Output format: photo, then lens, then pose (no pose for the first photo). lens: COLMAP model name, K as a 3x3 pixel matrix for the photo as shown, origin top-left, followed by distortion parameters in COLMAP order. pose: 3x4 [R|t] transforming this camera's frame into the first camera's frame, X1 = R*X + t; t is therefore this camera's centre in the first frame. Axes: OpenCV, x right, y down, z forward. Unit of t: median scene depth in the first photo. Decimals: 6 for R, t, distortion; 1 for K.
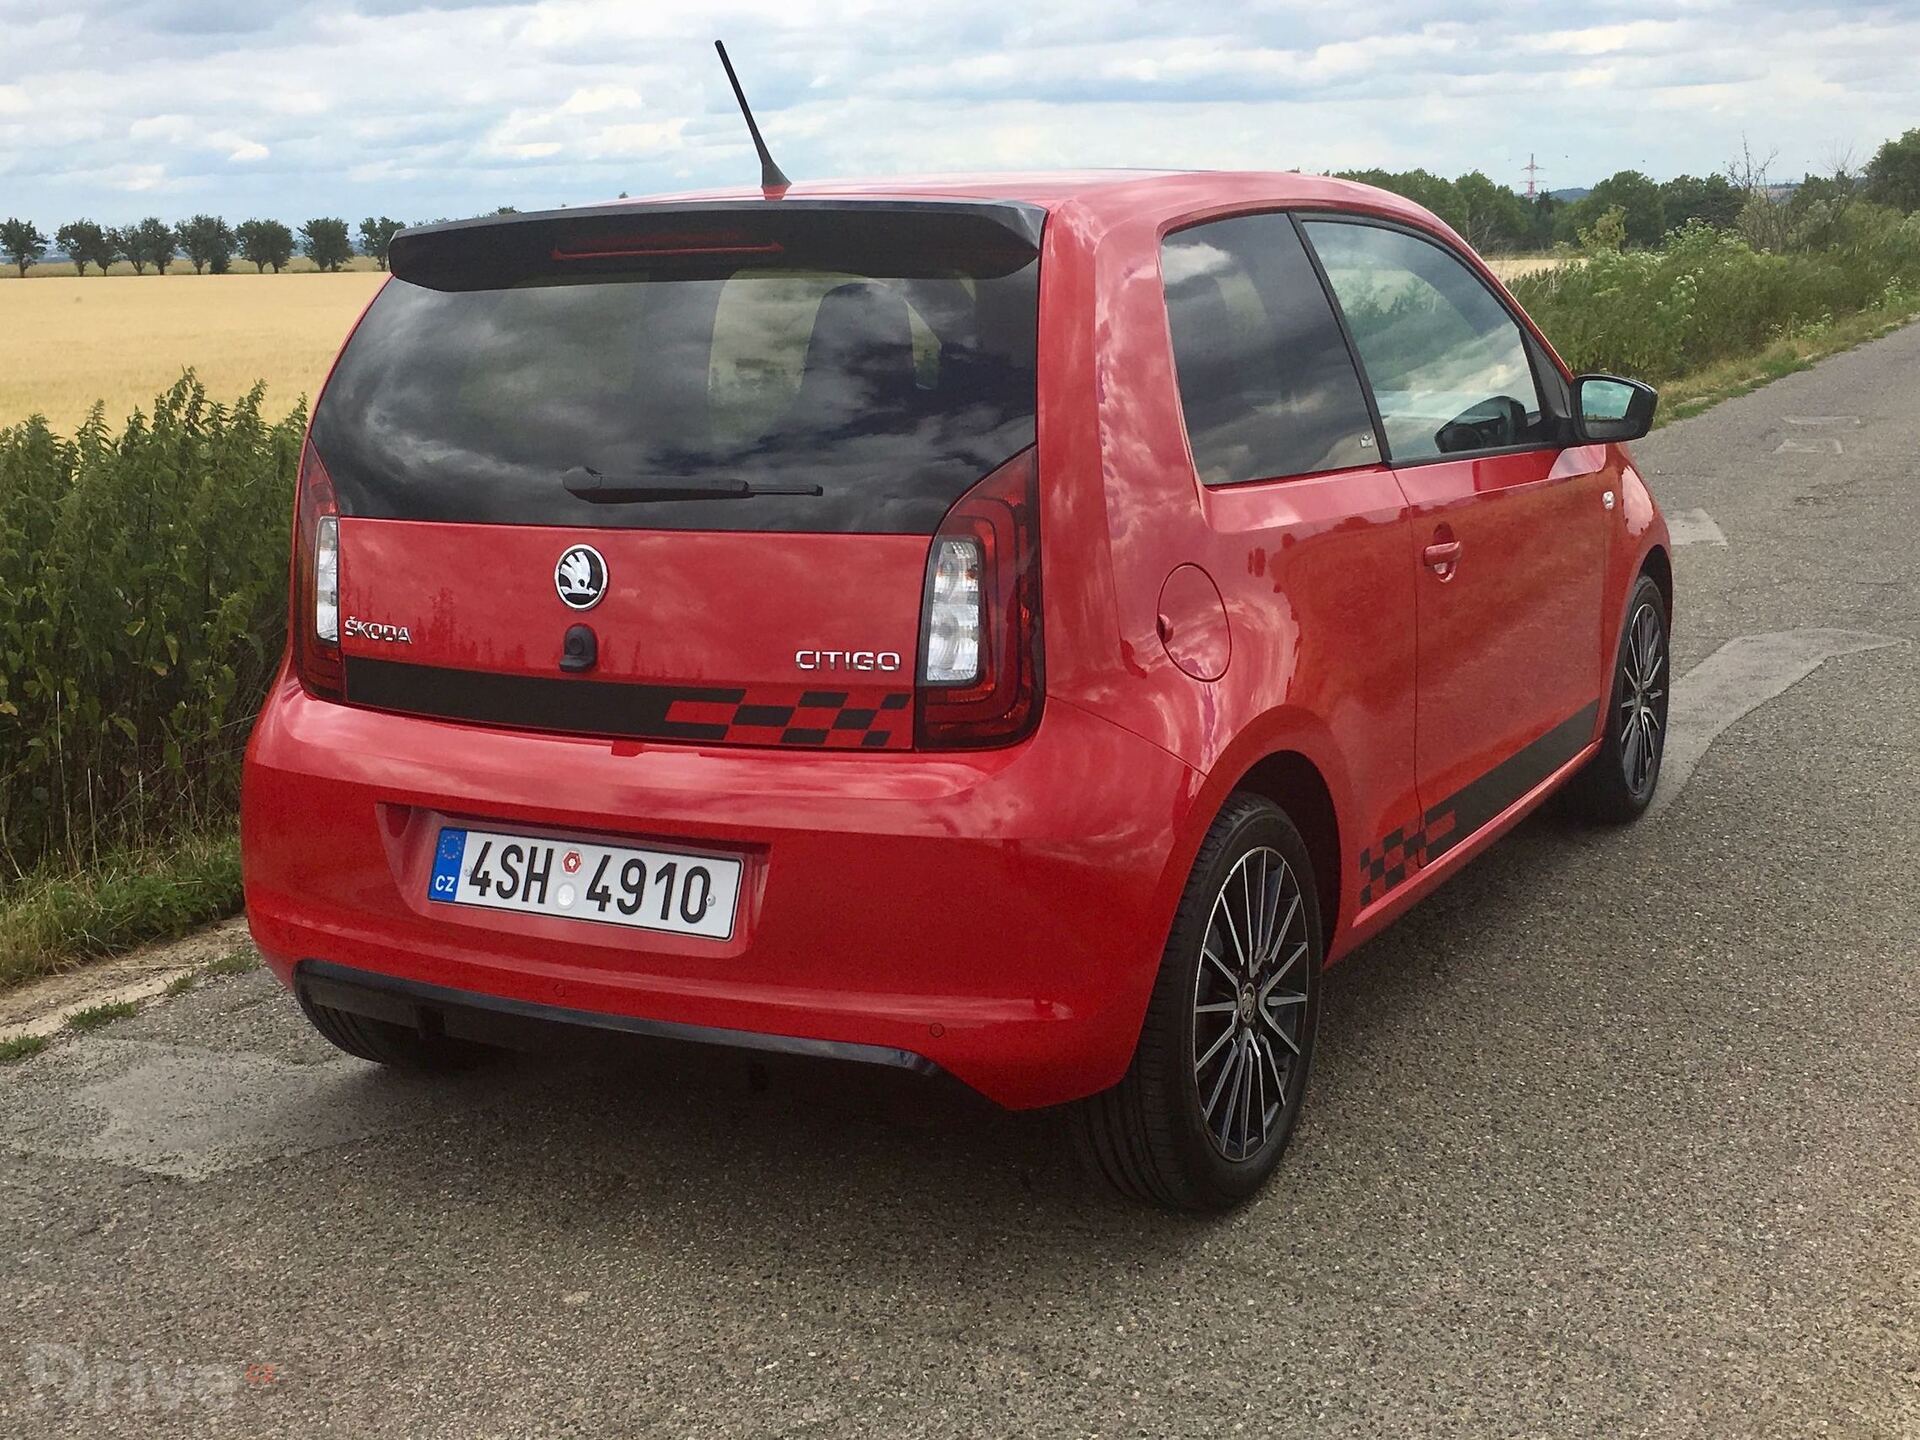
lens RADIAL K [[2348.2, 0, 956.4], [0, 2348.2, 703.3], [0, 0, 1]] dist [0.039829, 0.000000]
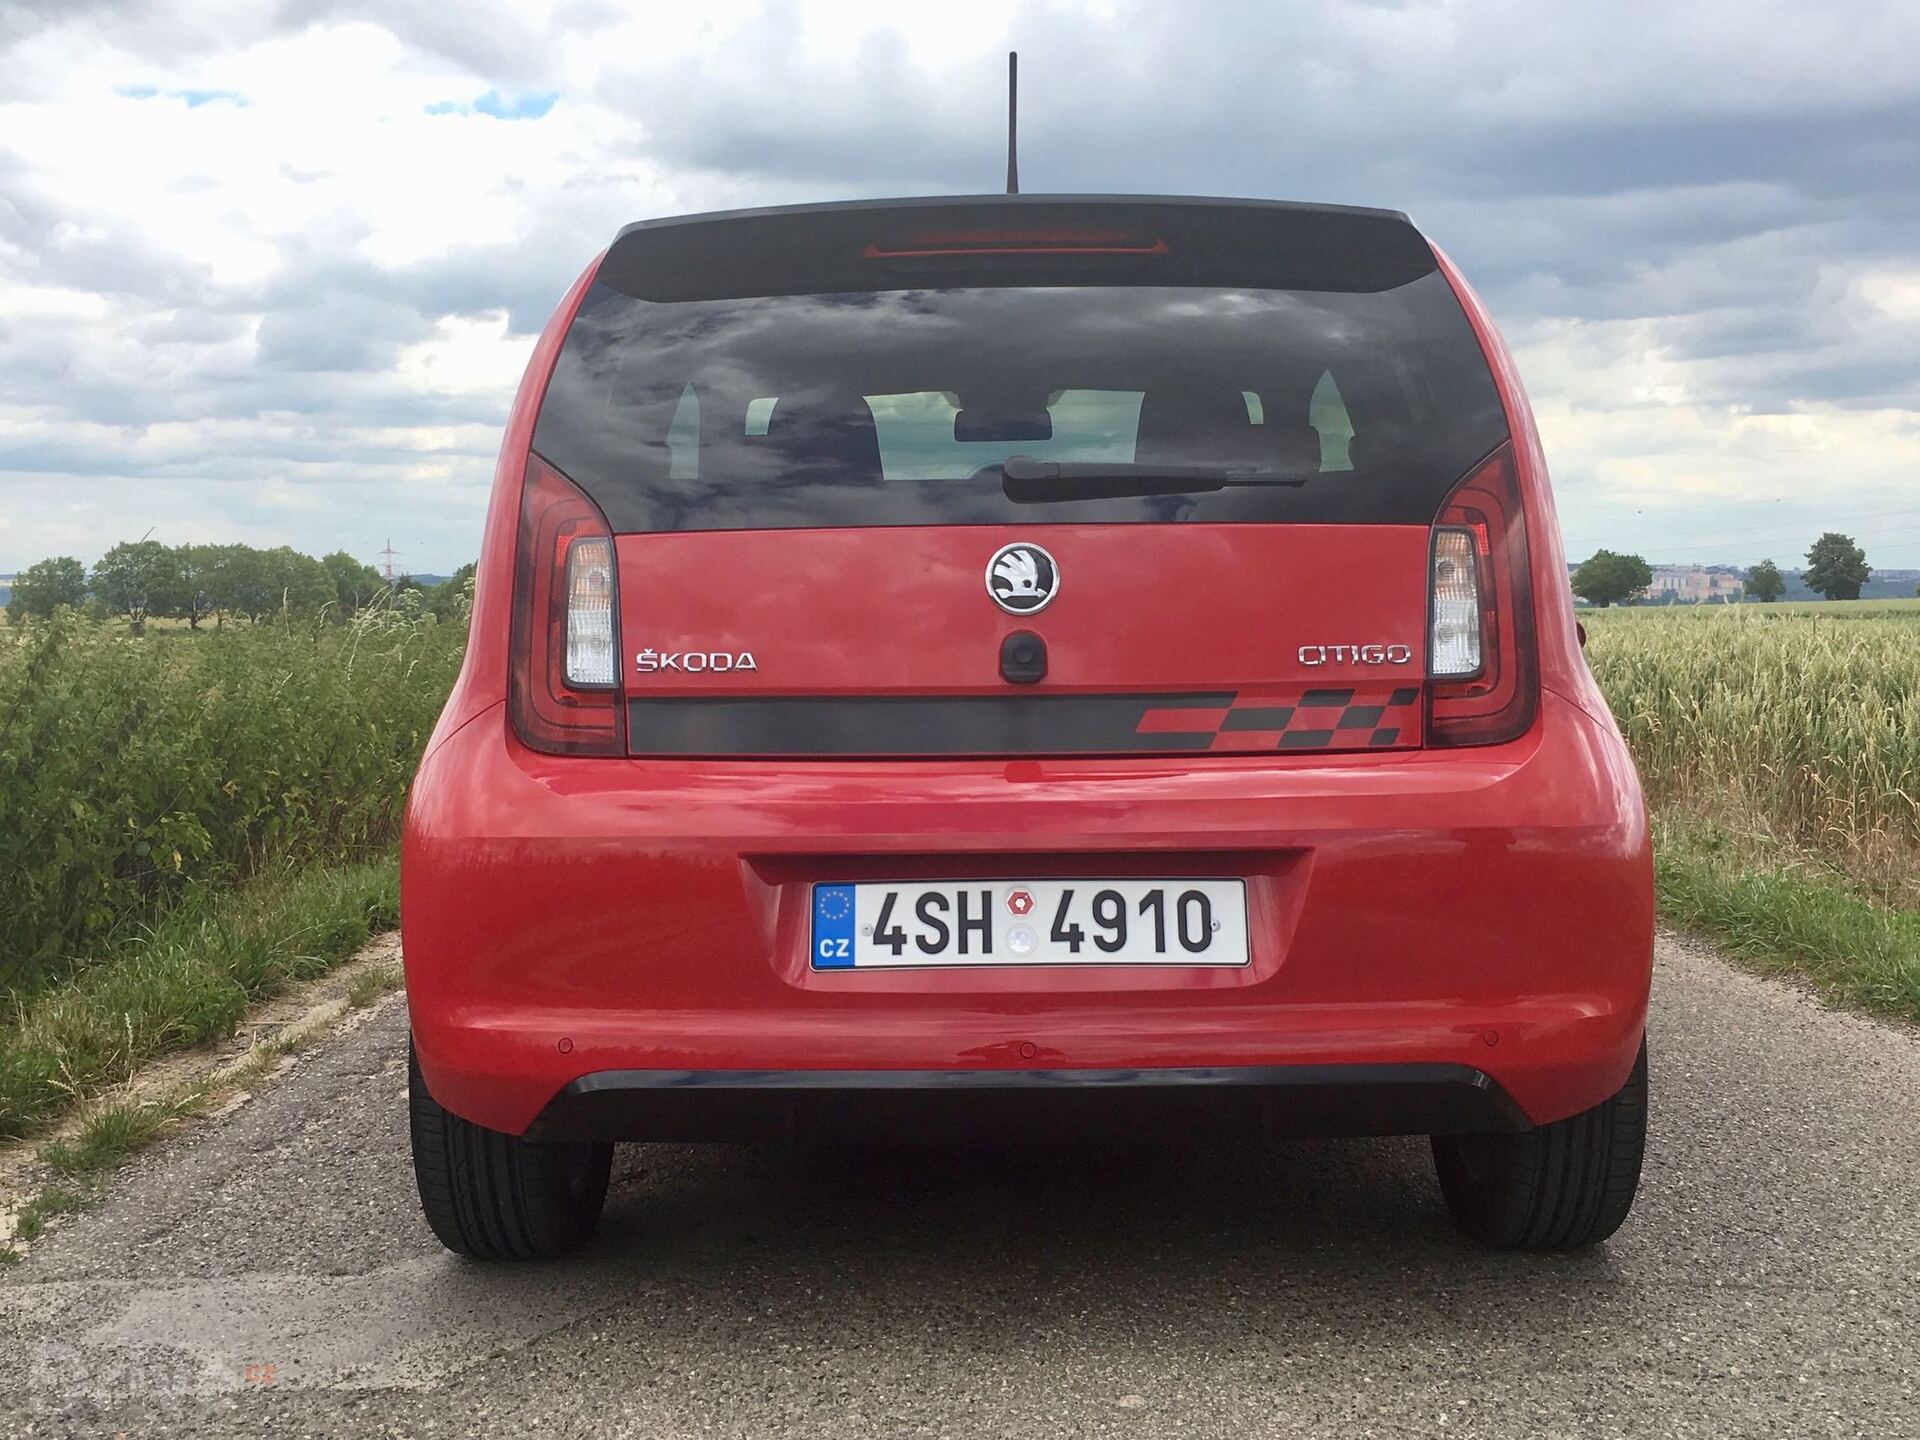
lens RADIAL K [[2348.2, 0, 974.2], [0, 2348.2, 714.7], [0, 0, 1]] dist [0.039829, 0.000000]
pose [[0.870094, 0.006759, 0.492839, -0.588621], [0.073770, 0.986857, -0.143773, 0.118822], [-0.487334, 0.161452, 0.858160, 0.243627]]
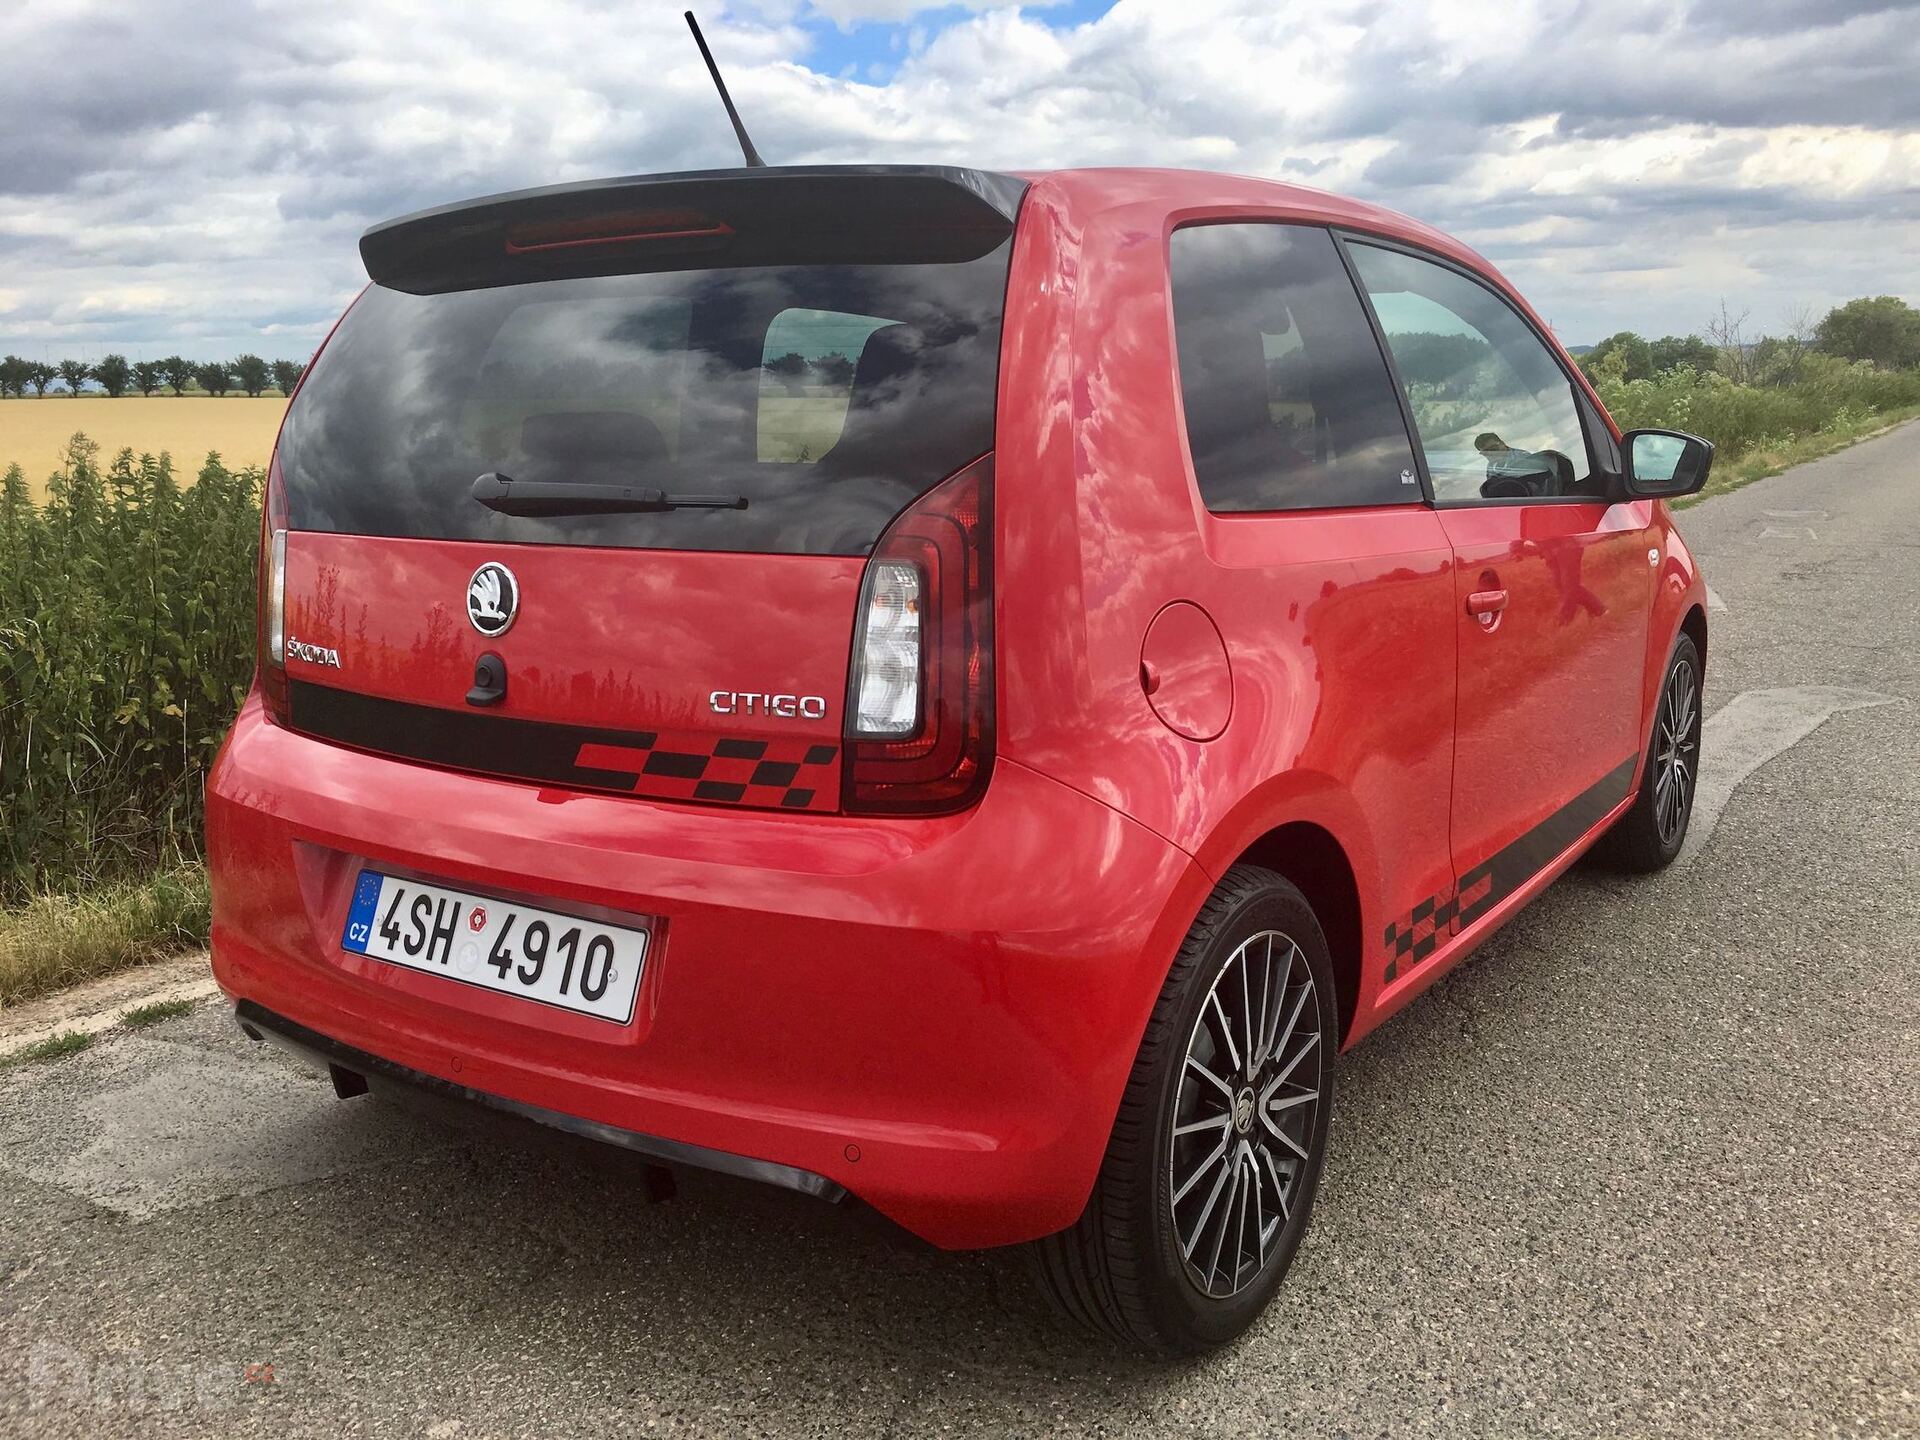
lens RADIAL K [[1689.6, 0, 951.2], [0, 1689.6, 709.6], [0, 0, 1]] dist [0.065536, -0.101253]
pose [[0.995228, 0.031430, -0.092371, 0.069251], [-0.031598, 0.999501, -0.000360, -0.016579], [0.092314, 0.003277, 0.995725, 0.365483]]
